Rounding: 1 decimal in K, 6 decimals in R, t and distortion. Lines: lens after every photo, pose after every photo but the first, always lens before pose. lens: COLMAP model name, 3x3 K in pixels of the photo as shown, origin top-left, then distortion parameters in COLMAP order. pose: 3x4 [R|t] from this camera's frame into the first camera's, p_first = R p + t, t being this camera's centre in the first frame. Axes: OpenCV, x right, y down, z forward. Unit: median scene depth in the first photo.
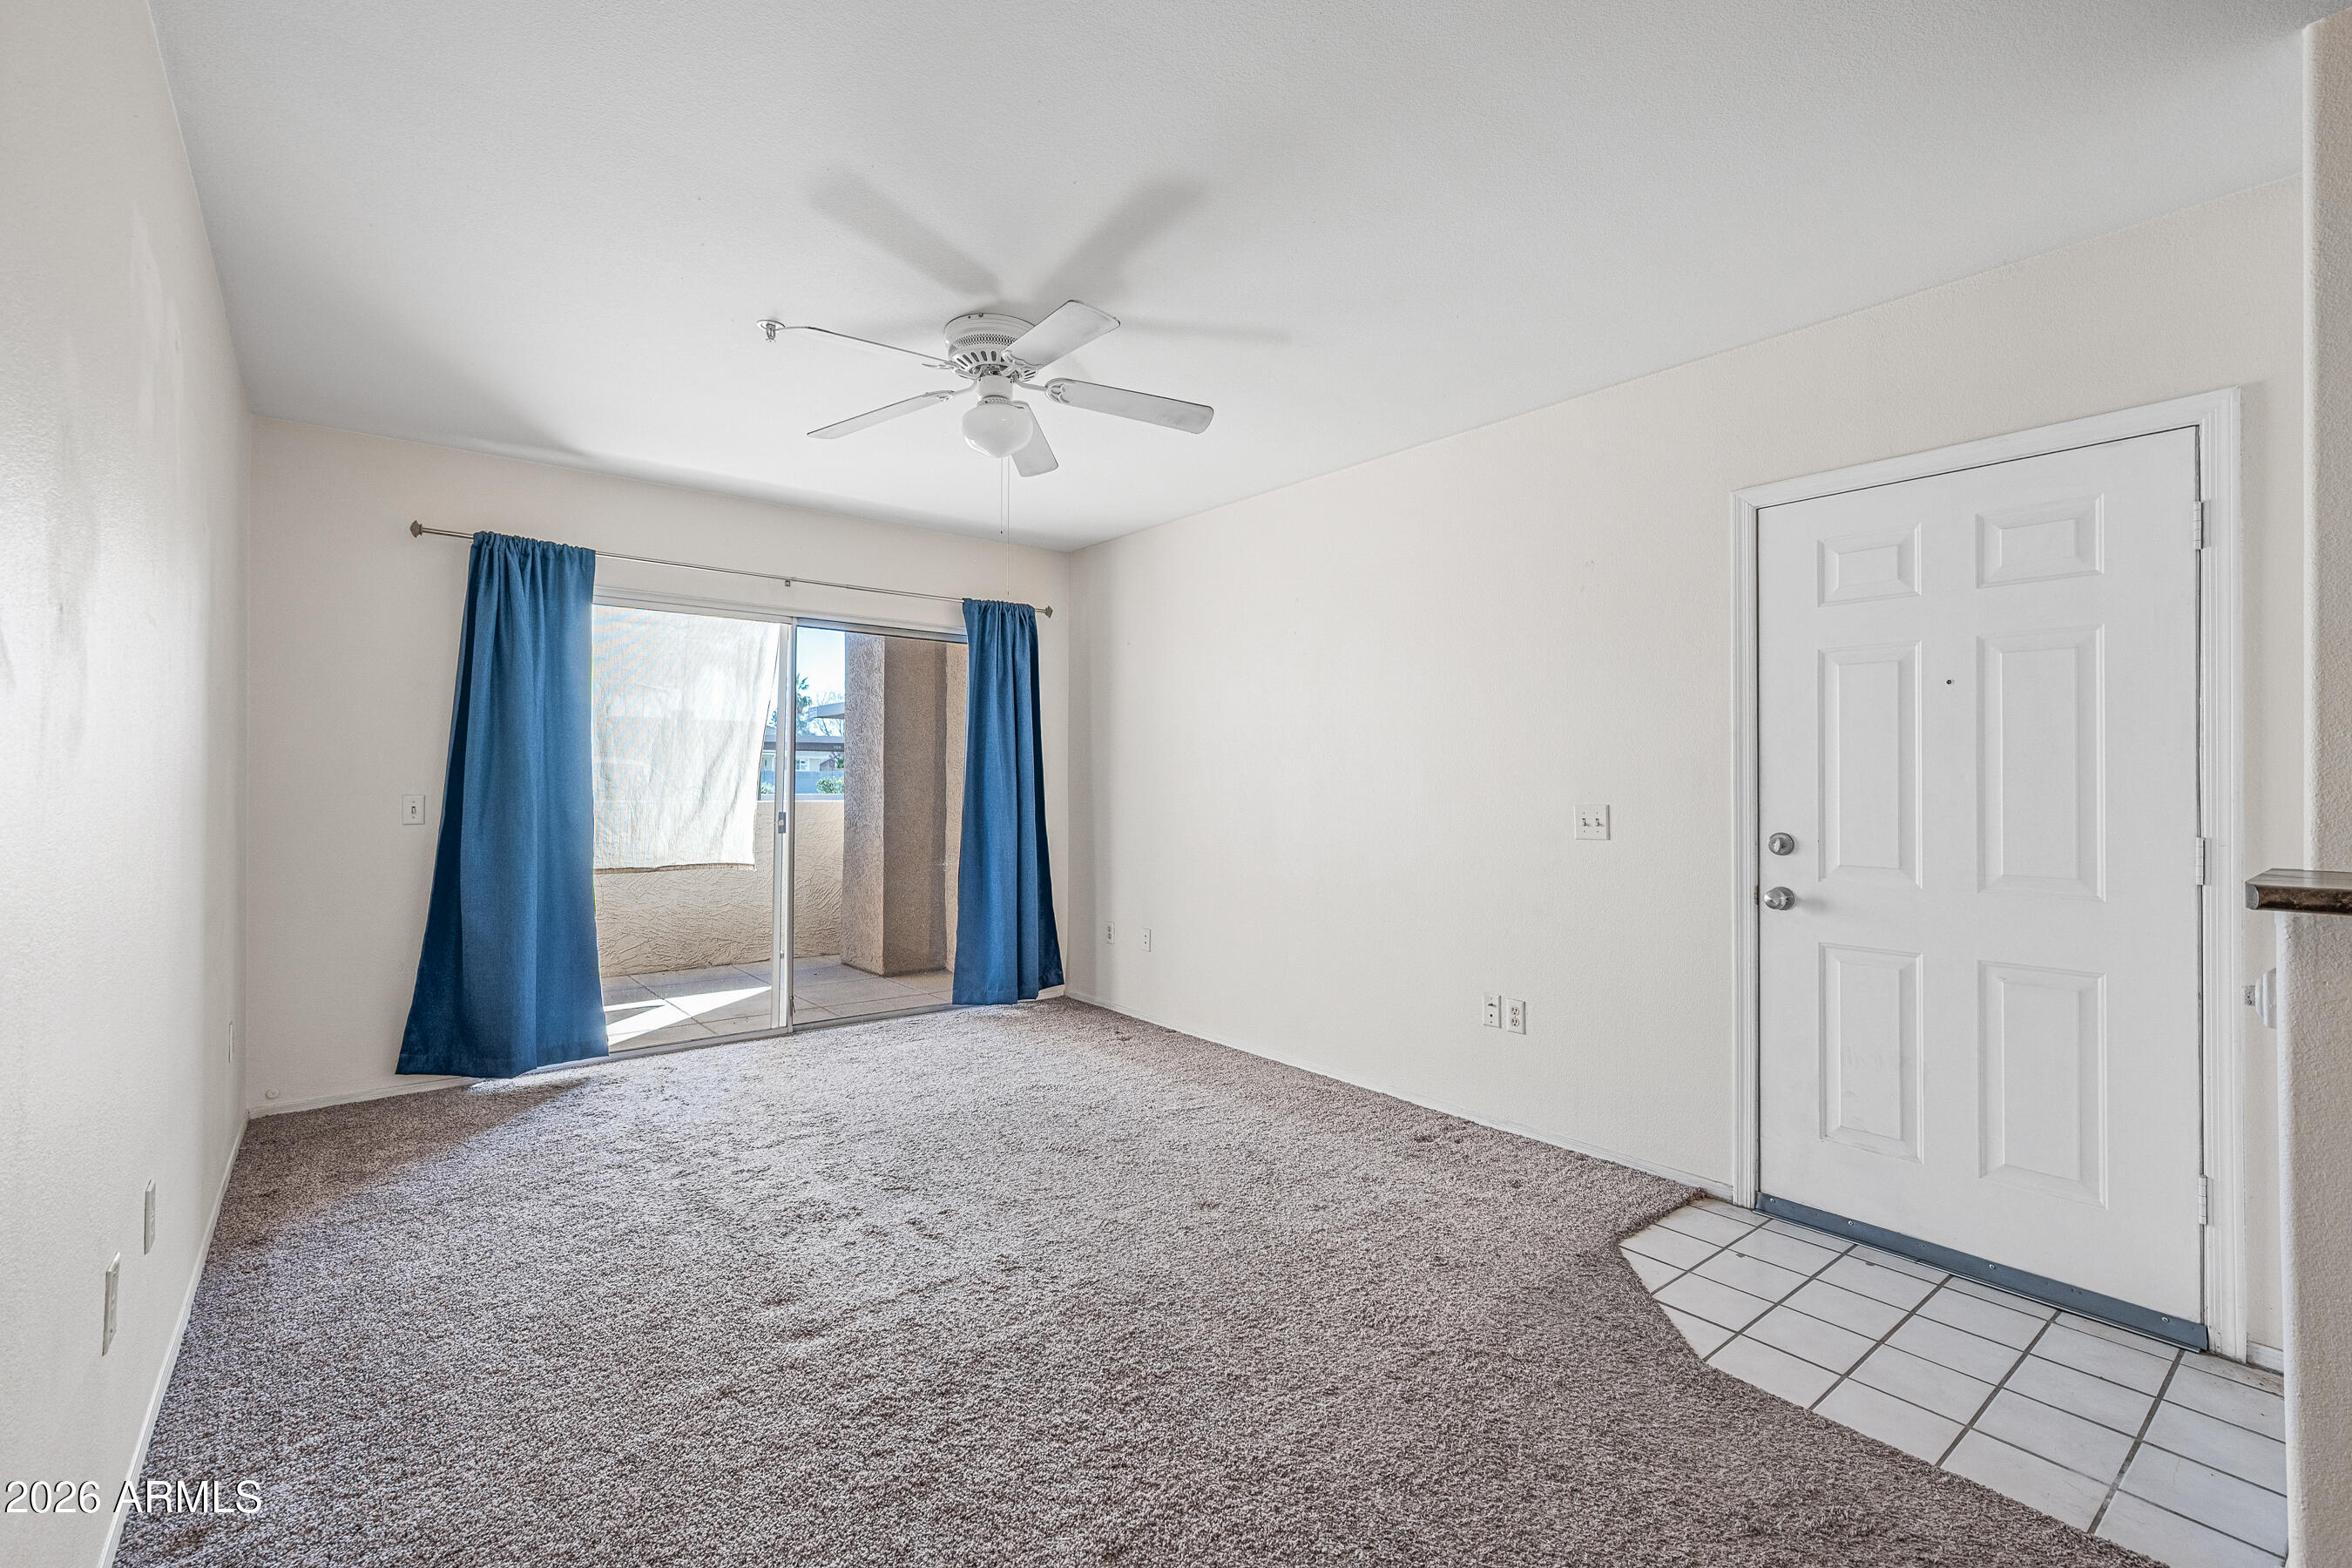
lens RADIAL K [[1025.0, 0, 1188.0], [0, 1025.0, 778.4], [0, 0, 1]] dist [-0.002454, 0.000129]
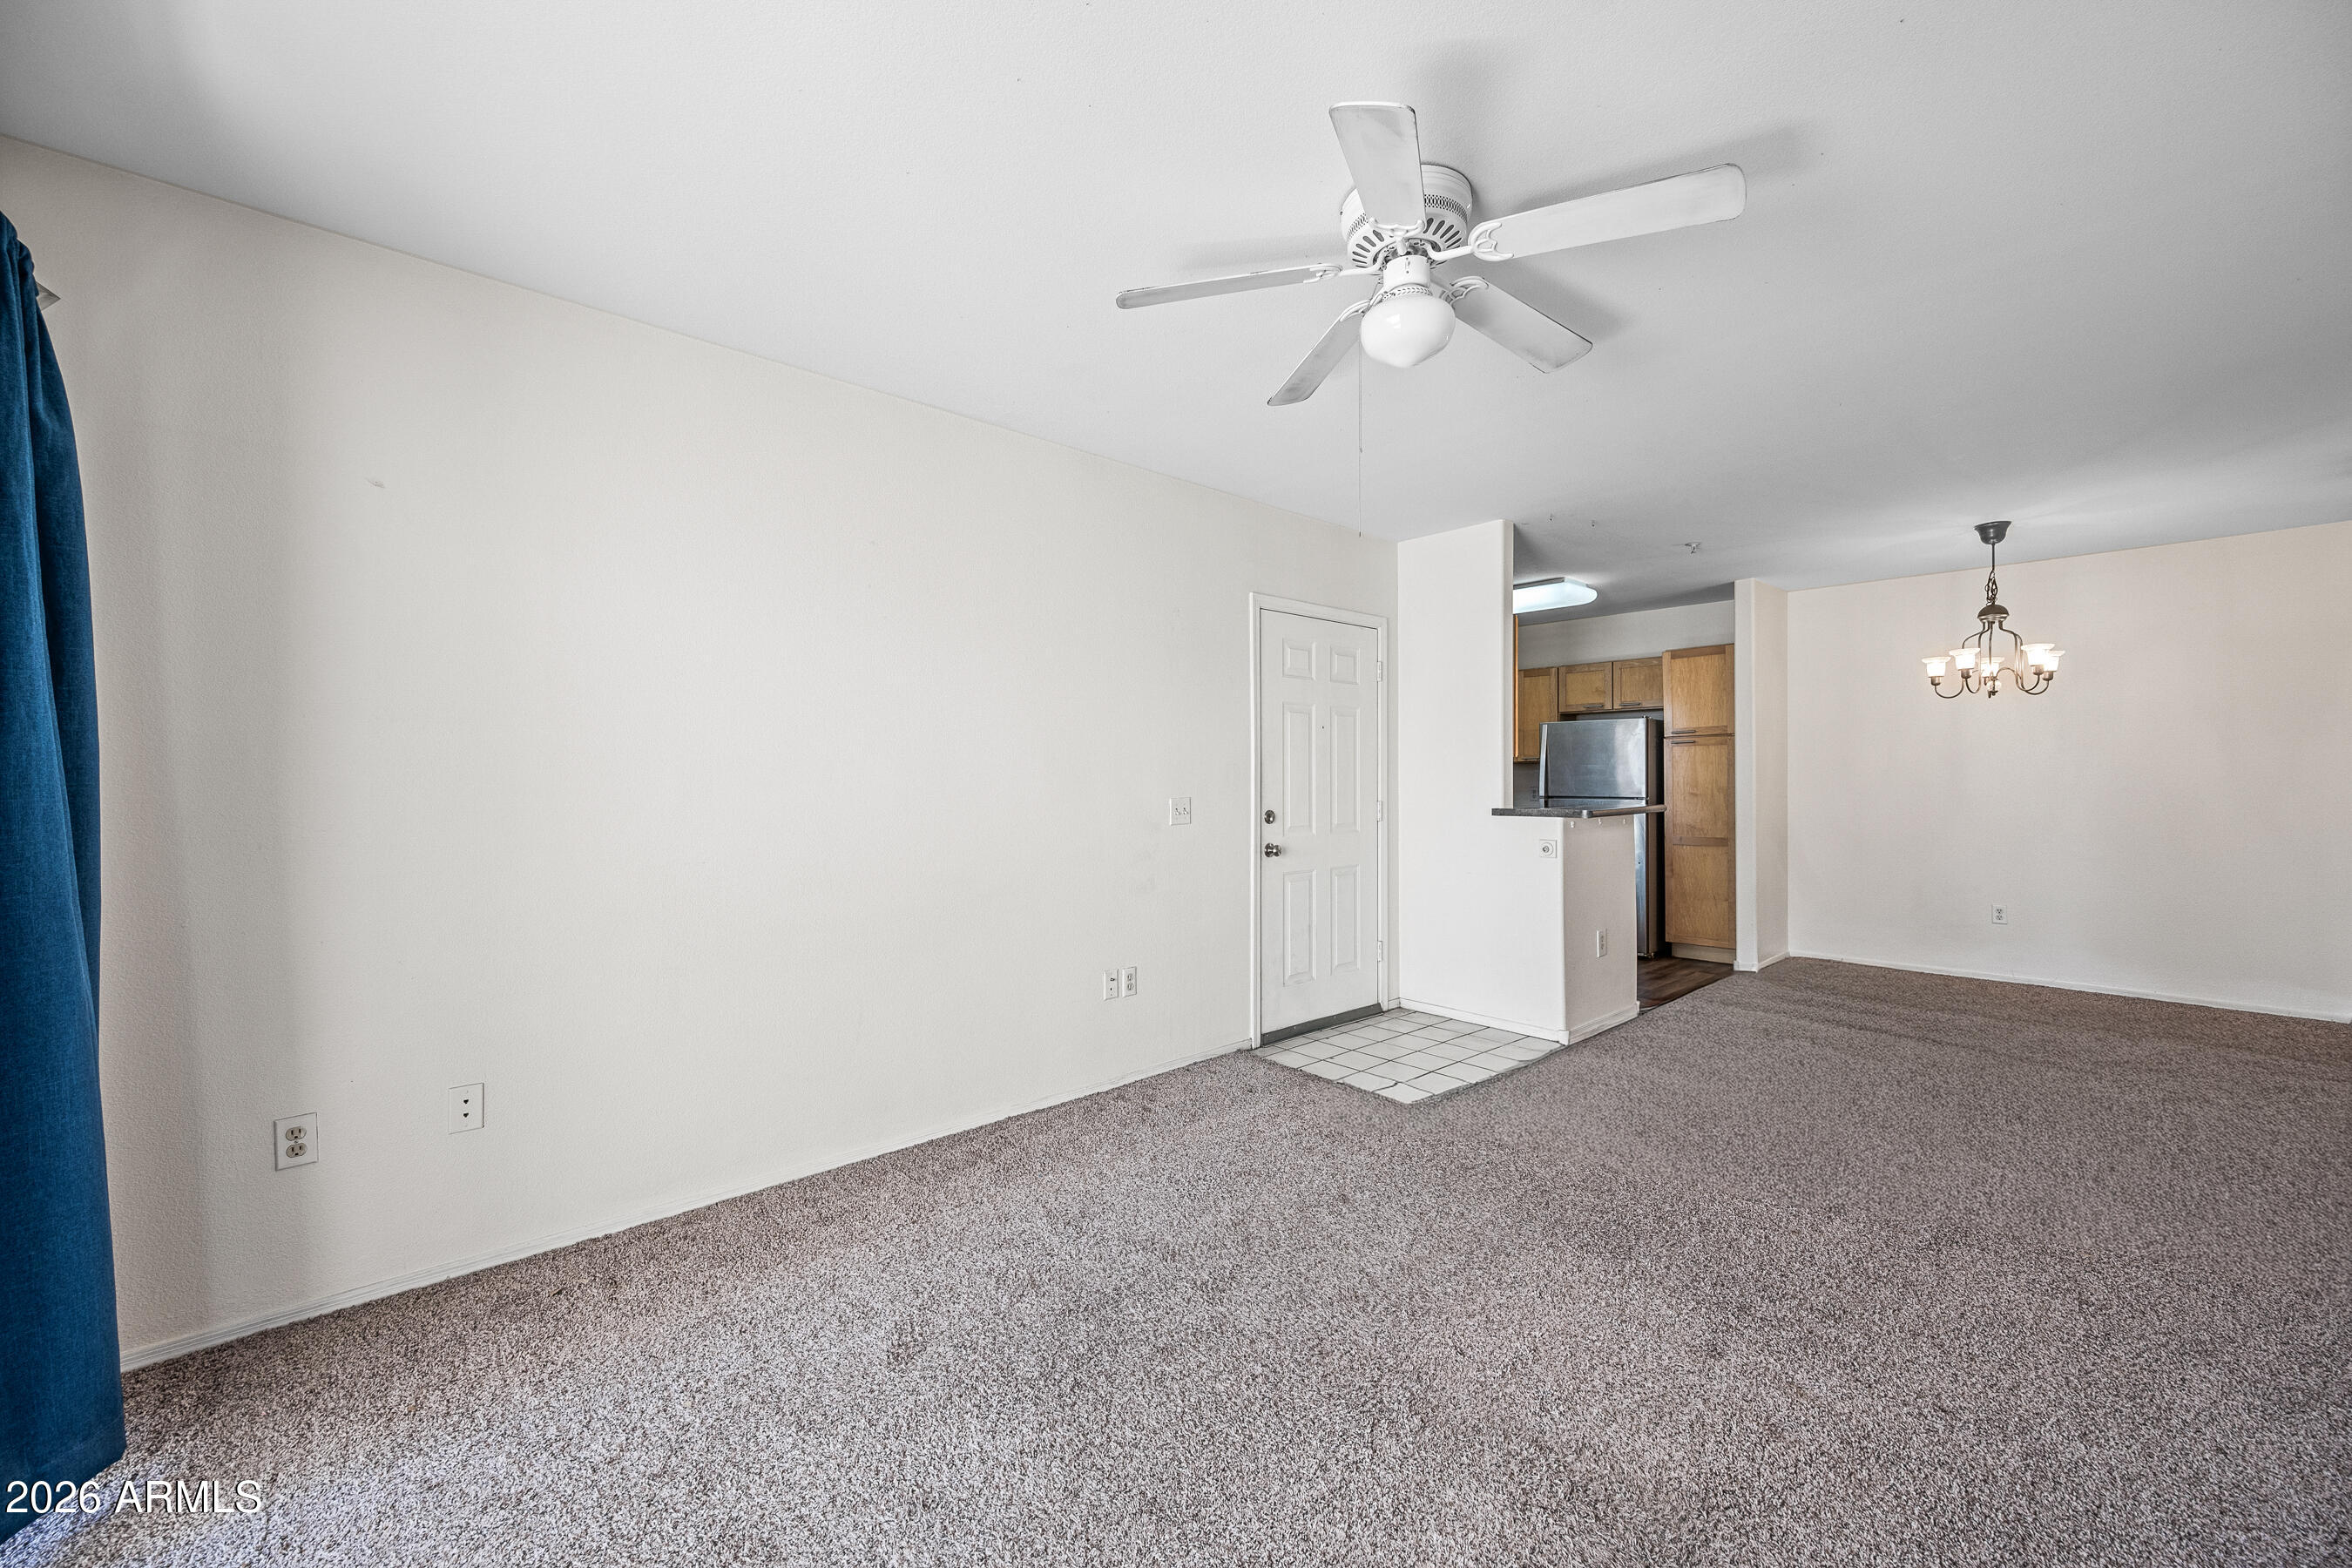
lens RADIAL K [[941.7, 0, 1162.0], [0, 941.7, 776.0], [0, 0, 1]] dist [0.019338, -0.006439]
pose [[-0.051291, -0.002925, 0.998679, -0.909364], [0.000648, 0.999995, 0.002962, -0.005710], [-0.998684, 0.000799, -0.051289, 1.233815]]
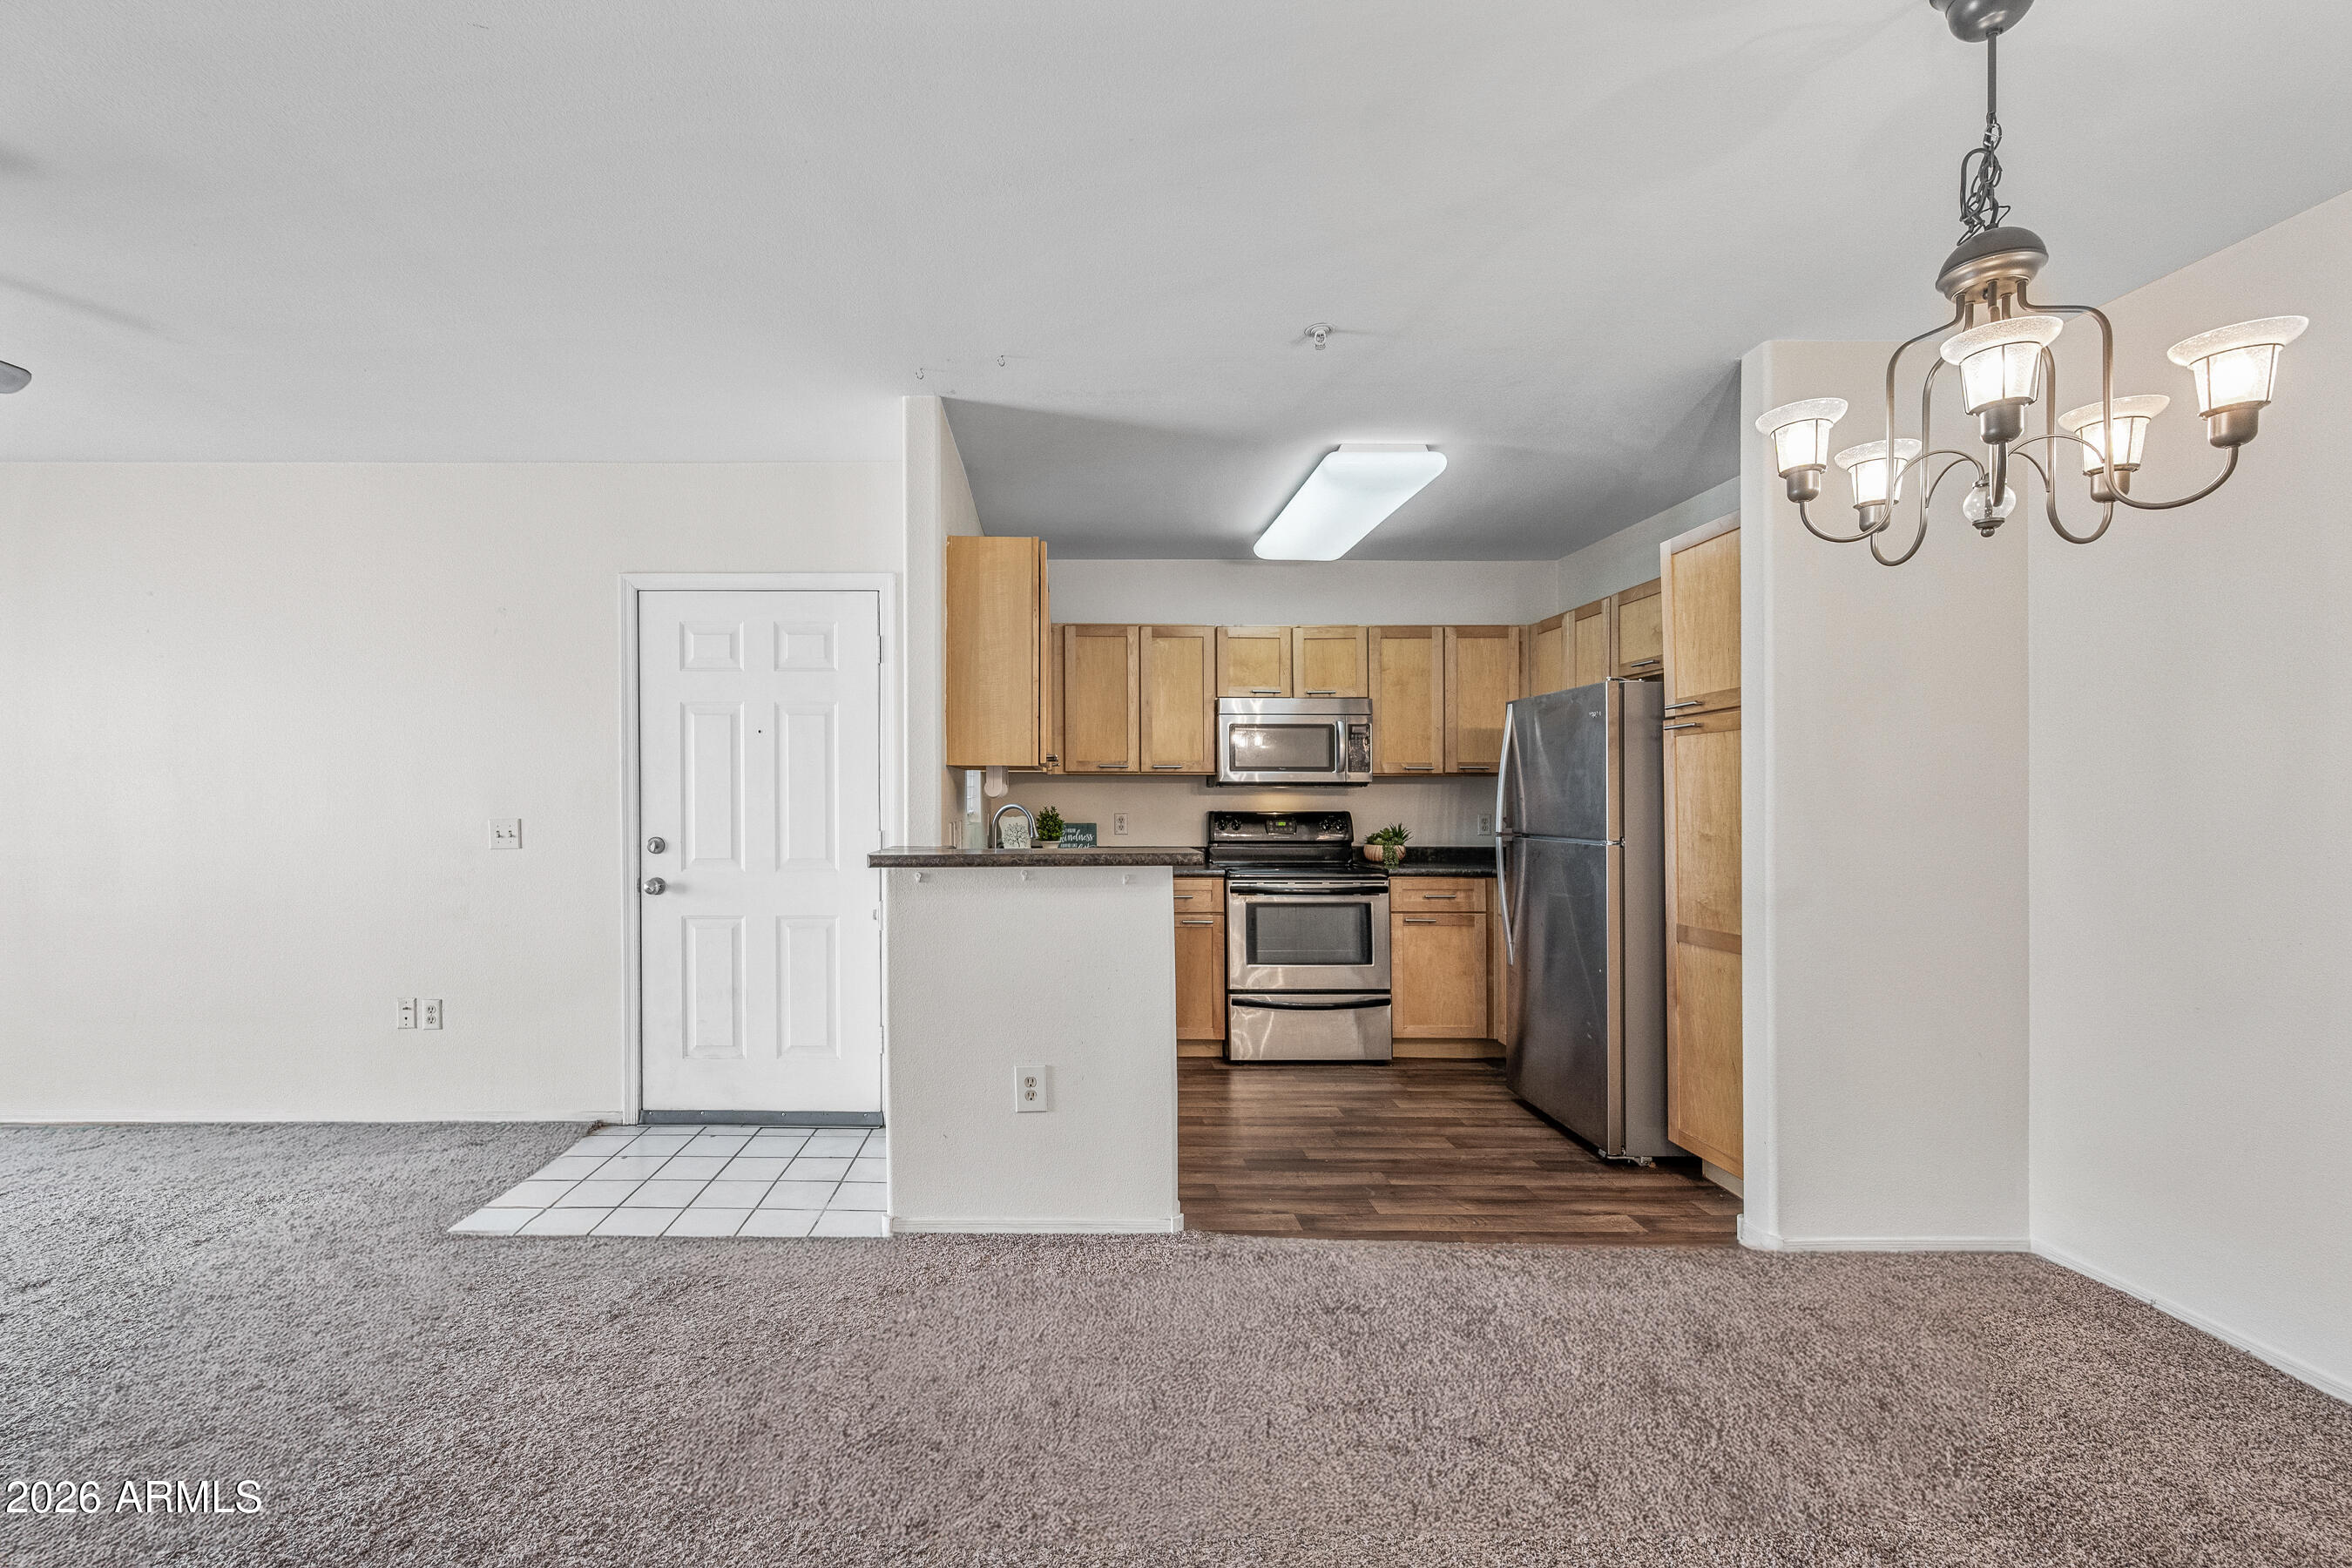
lens RADIAL K [[967.8, 0, 1052.9], [0, 967.8, 794.5], [0, 0, 1]] dist [0.002382, 0.000614]
pose [[0.641206, -0.004945, 0.767353, -0.057130], [0.001490, 0.999985, 0.005199, -0.007985], [-0.767367, -0.002190, 0.641204, -0.204949]]
